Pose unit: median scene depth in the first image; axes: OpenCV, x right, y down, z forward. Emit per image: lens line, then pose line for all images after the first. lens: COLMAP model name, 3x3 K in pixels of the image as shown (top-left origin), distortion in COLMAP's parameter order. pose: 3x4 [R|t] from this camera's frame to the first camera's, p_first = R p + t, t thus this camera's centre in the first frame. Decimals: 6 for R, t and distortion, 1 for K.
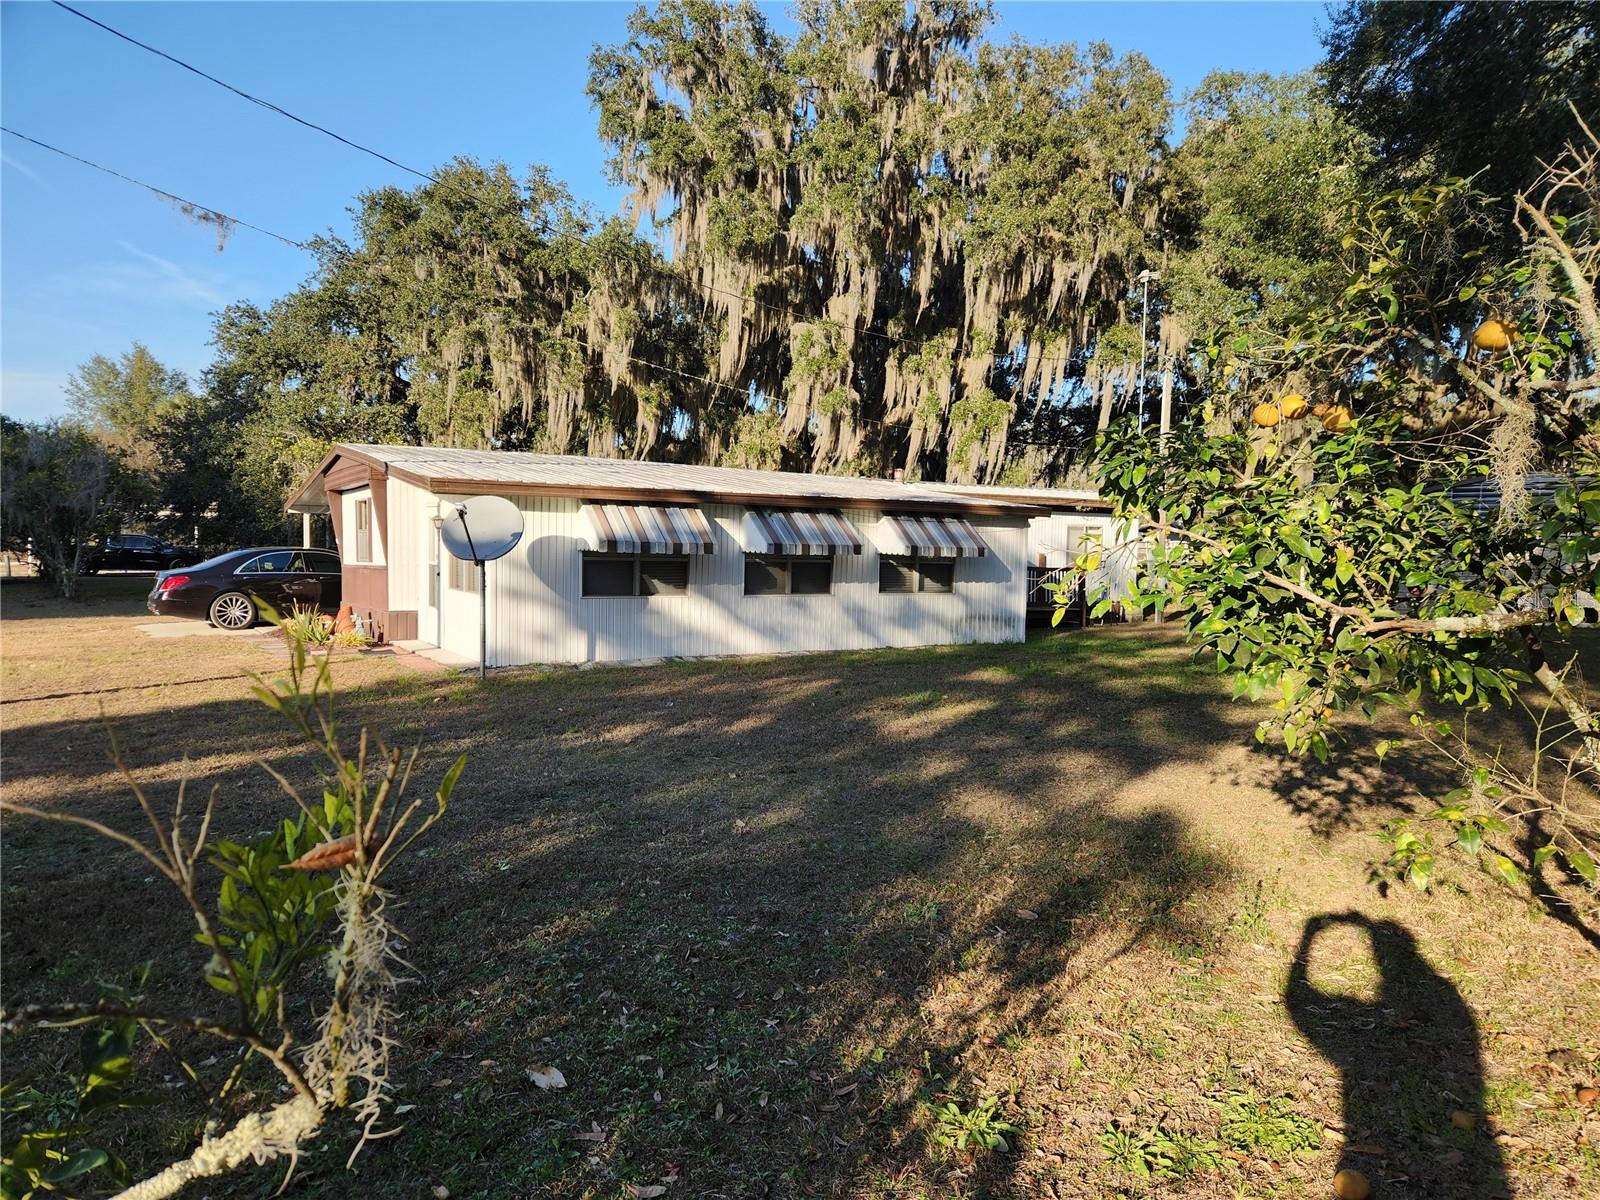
lens RADIAL K [[1070.0, 0, 800.3], [0, 1070.0, 597.3], [0, 0, 1]] dist [0.070581, -0.043866]
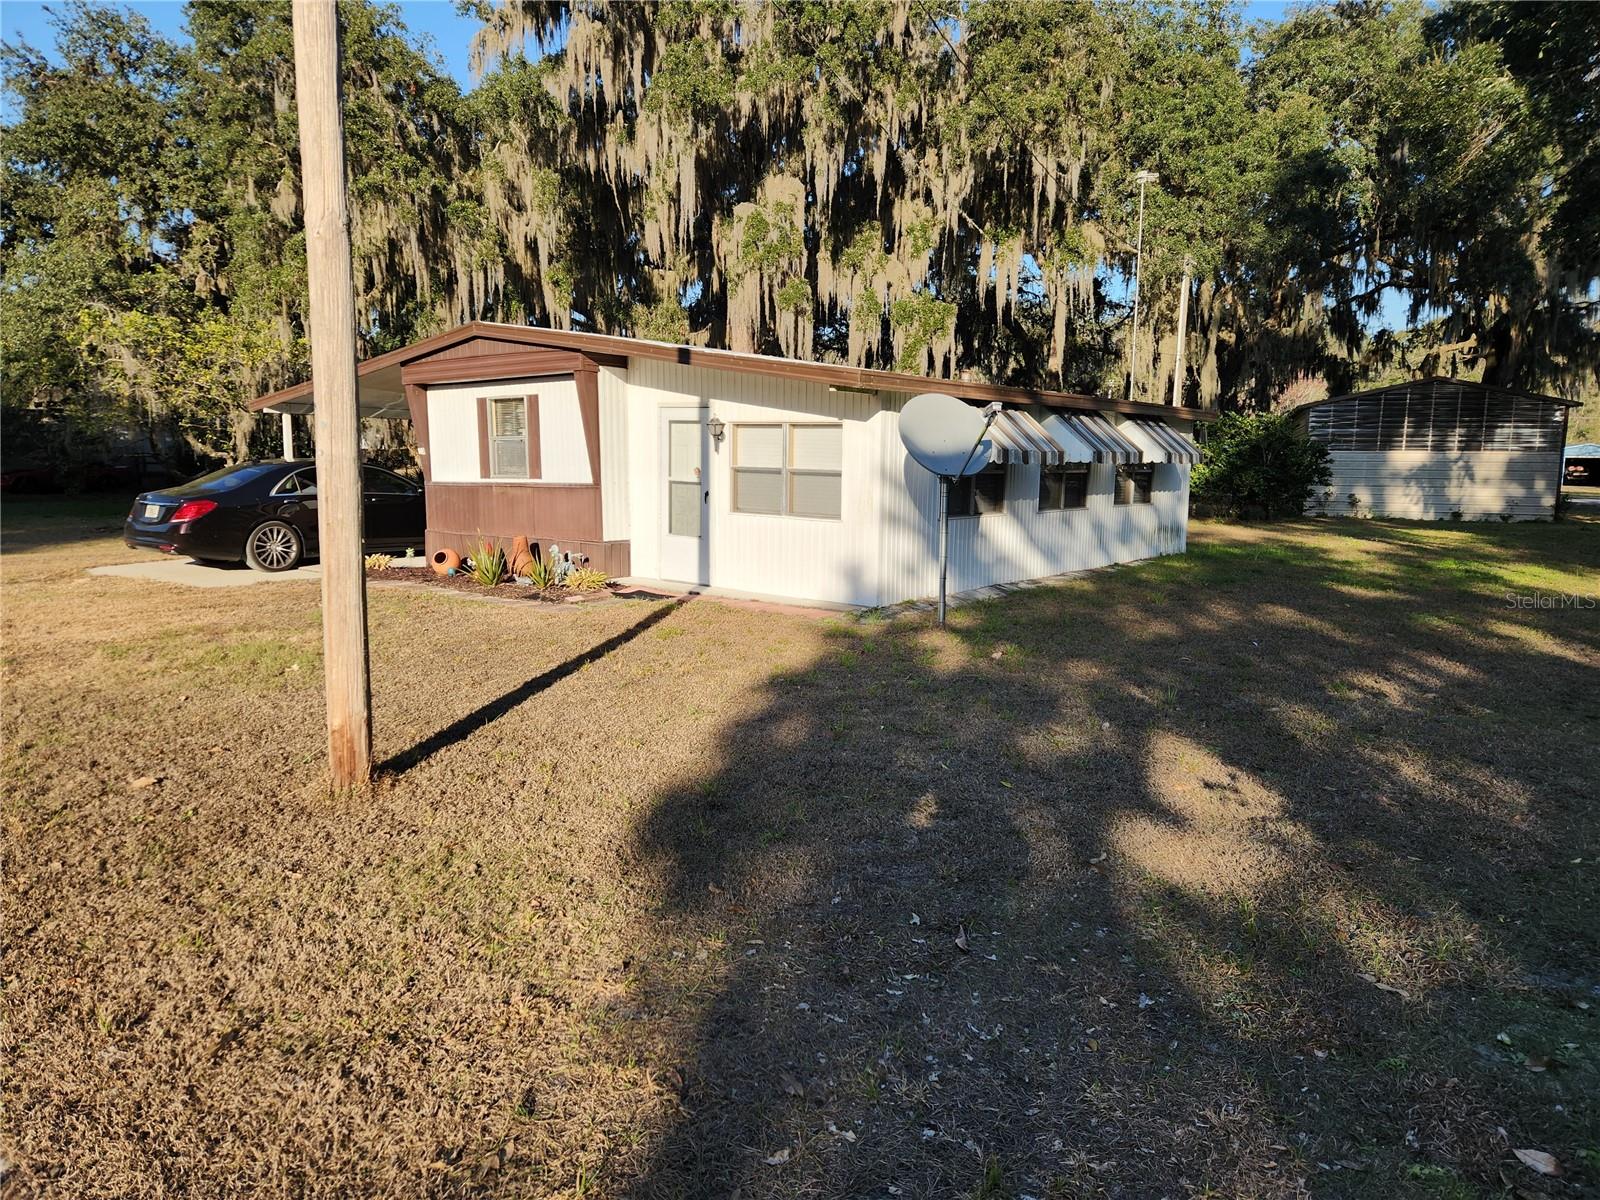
lens RADIAL K [[1070.0, 0, 791.3], [0, 1070.0, 601.5], [0, 0, 1]] dist [0.070581, -0.043866]
pose [[0.952403, -0.045997, 0.301350, -0.446919], [0.018847, 0.995544, 0.092392, -0.012618], [-0.304257, -0.082315, 0.949027, 0.200613]]
